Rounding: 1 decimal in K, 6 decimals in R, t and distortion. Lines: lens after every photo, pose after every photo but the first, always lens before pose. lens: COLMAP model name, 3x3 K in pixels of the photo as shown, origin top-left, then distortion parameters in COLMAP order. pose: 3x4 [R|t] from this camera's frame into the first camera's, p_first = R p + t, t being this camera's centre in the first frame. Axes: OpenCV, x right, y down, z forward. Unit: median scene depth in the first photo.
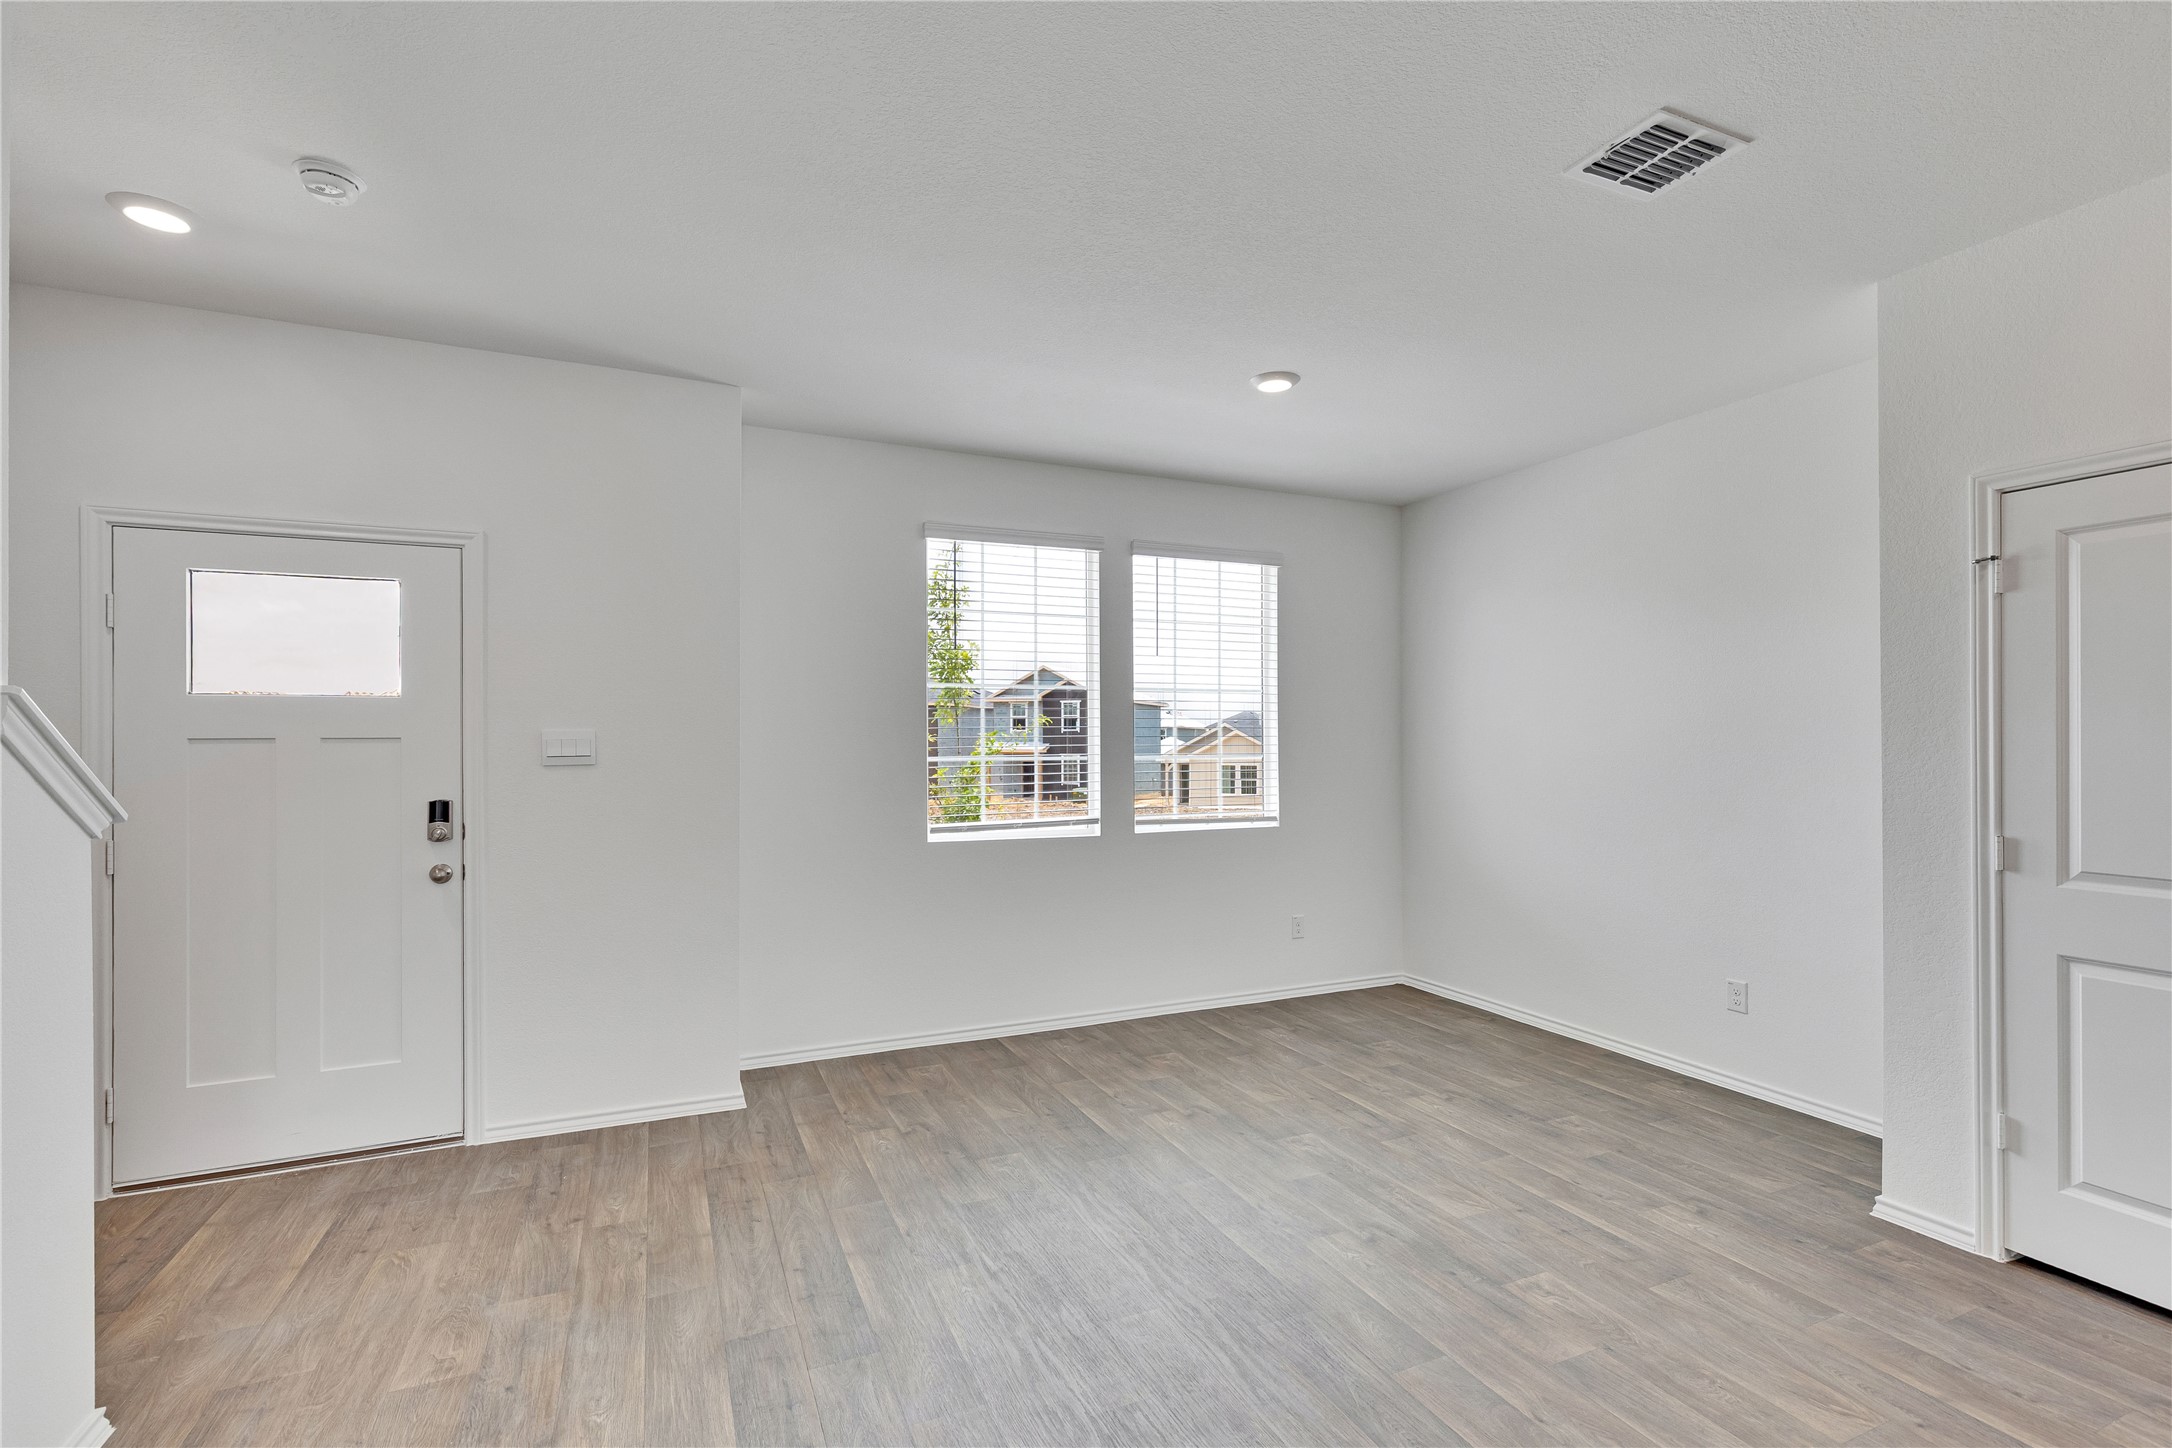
lens RADIAL K [[962.9, 0, 1083.5], [0, 962.9, 733.0], [0, 0, 1]] dist [0.004031, -0.000703]
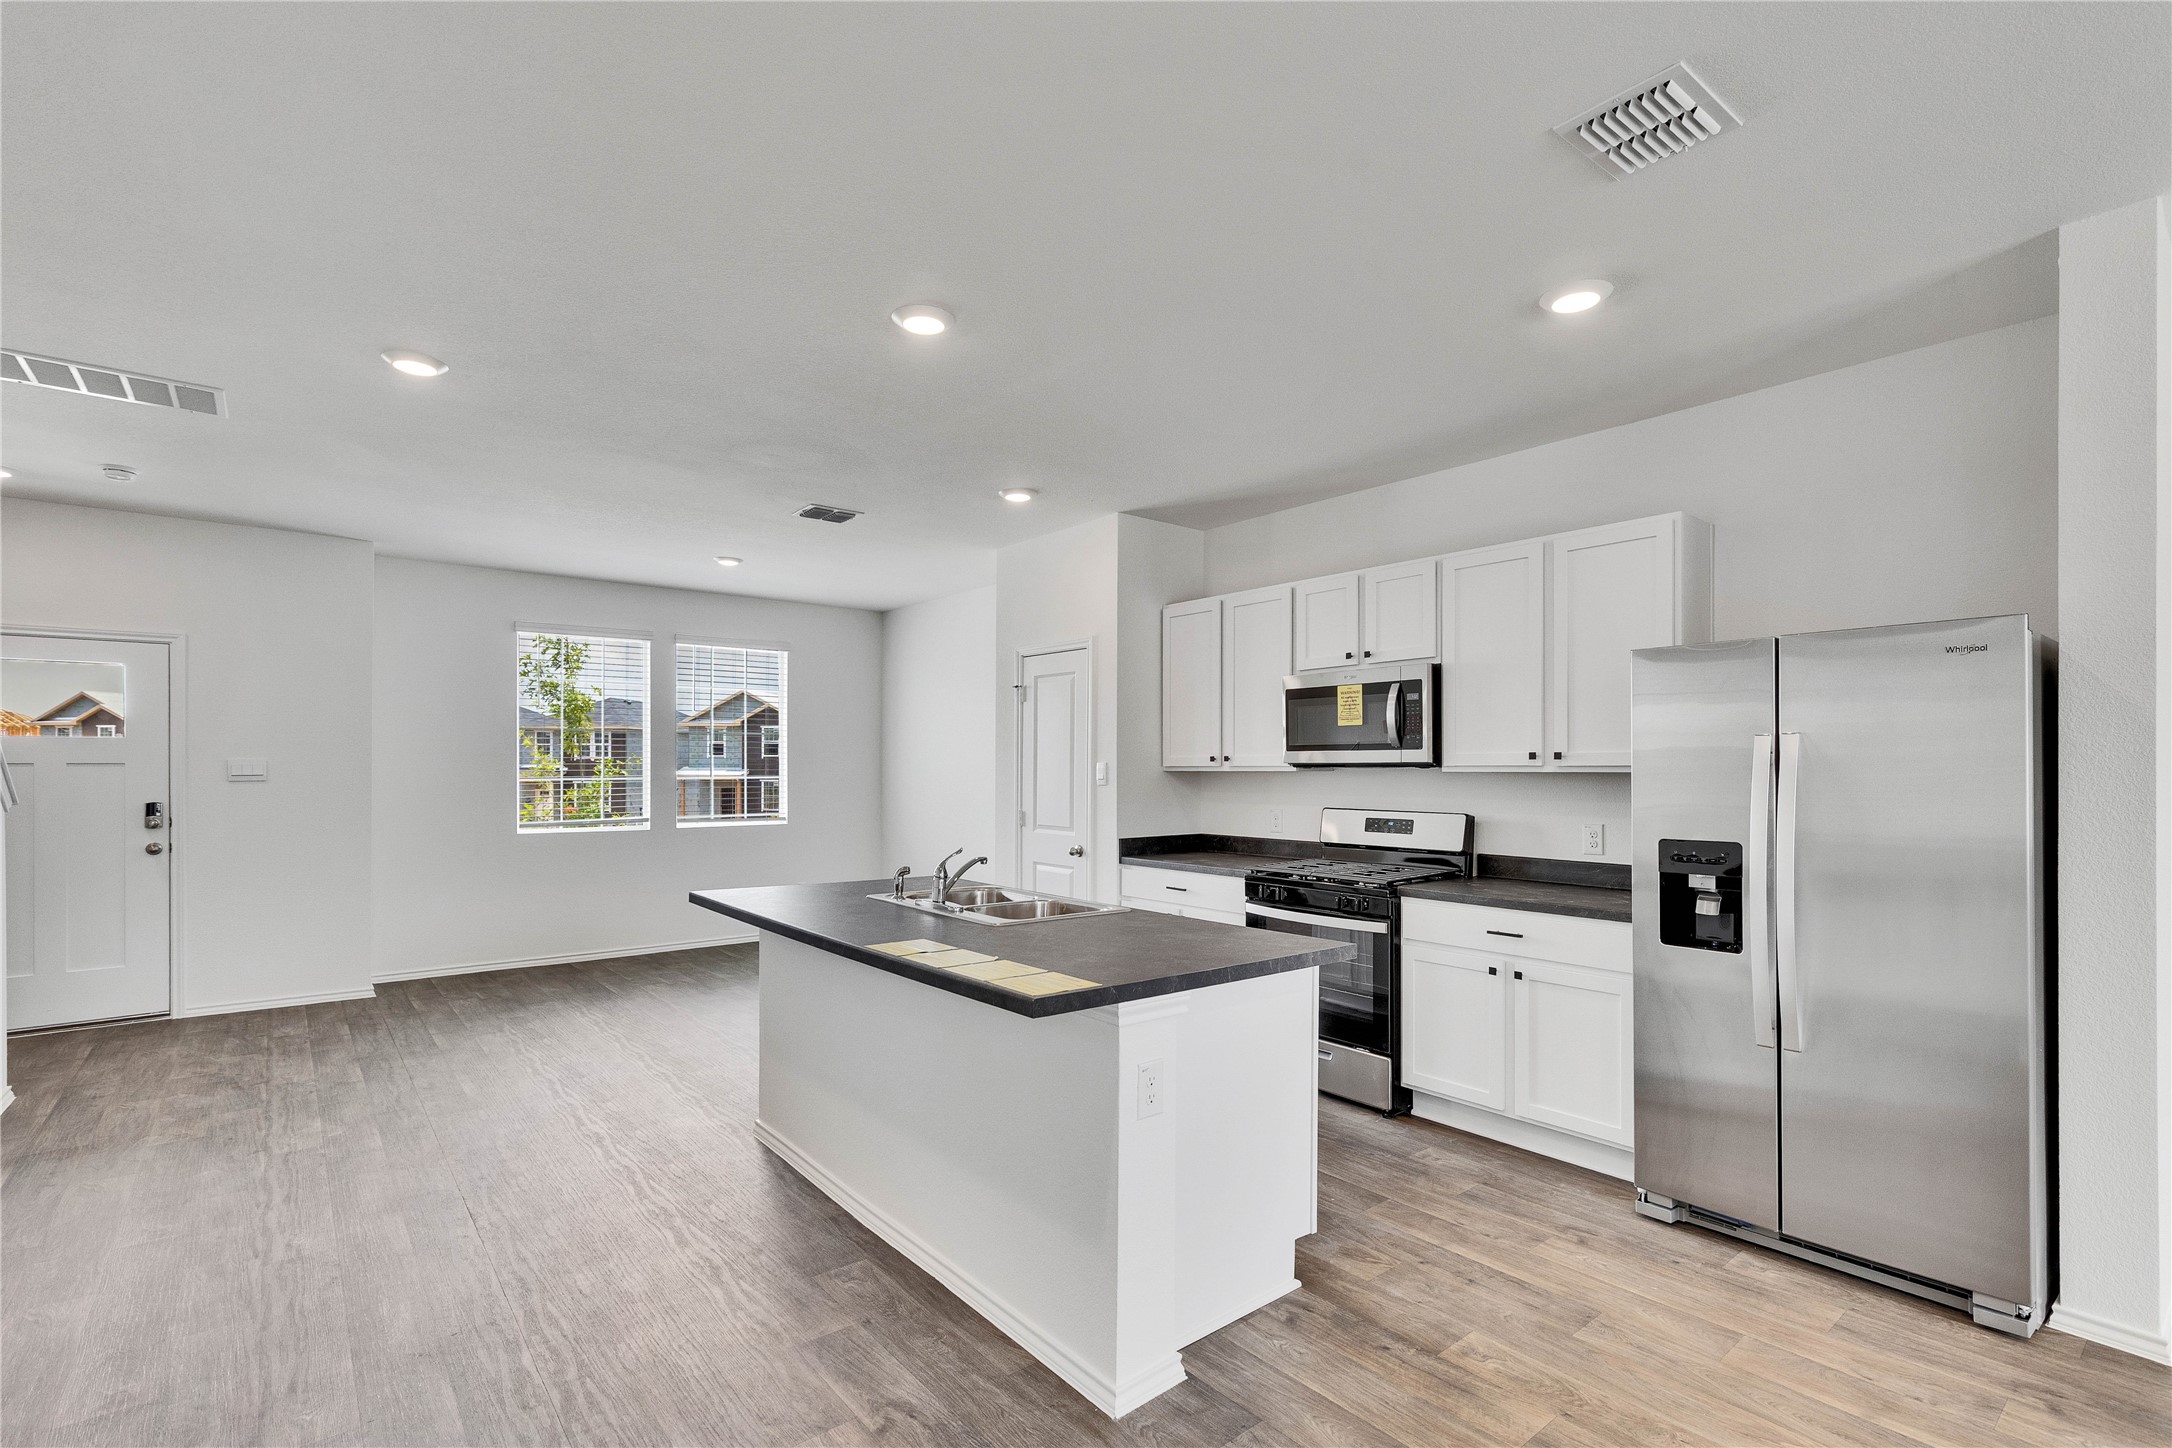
lens RADIAL K [[962.9, 0, 1061.5], [0, 962.9, 763.9], [0, 0, 1]] dist [0.004031, -0.000703]
pose [[0.965053, 0.004520, 0.262014, 0.362267], [-0.005850, 0.999974, 0.004297, -0.009886], [-0.261988, -0.005680, 0.965054, -0.932711]]
